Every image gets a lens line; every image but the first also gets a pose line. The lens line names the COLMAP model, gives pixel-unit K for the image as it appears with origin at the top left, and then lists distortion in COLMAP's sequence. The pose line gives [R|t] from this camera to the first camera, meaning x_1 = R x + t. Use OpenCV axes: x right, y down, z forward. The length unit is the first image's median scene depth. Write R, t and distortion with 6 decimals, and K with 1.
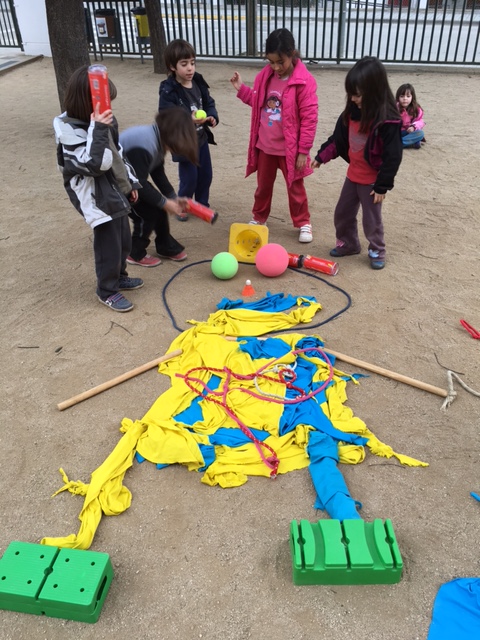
lens RADIAL K [[543.6, 0, 240.3], [0, 543.6, 377.0], [0, 0, 1]] dist [0.032456, -0.064110]
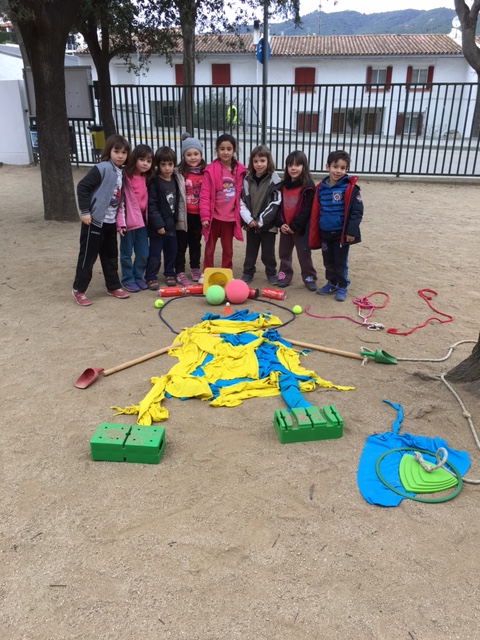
lens RADIAL K [[538.5, 0, 240.0], [0, 538.5, 320.0], [0, 0, 1]] dist [0.002049, -0.003433]
pose [[0.992637, -0.014579, 0.120250, -0.136761], [0.044809, 0.966504, -0.252710, 0.275811], [-0.112538, 0.256237, 0.960040, -0.411297]]
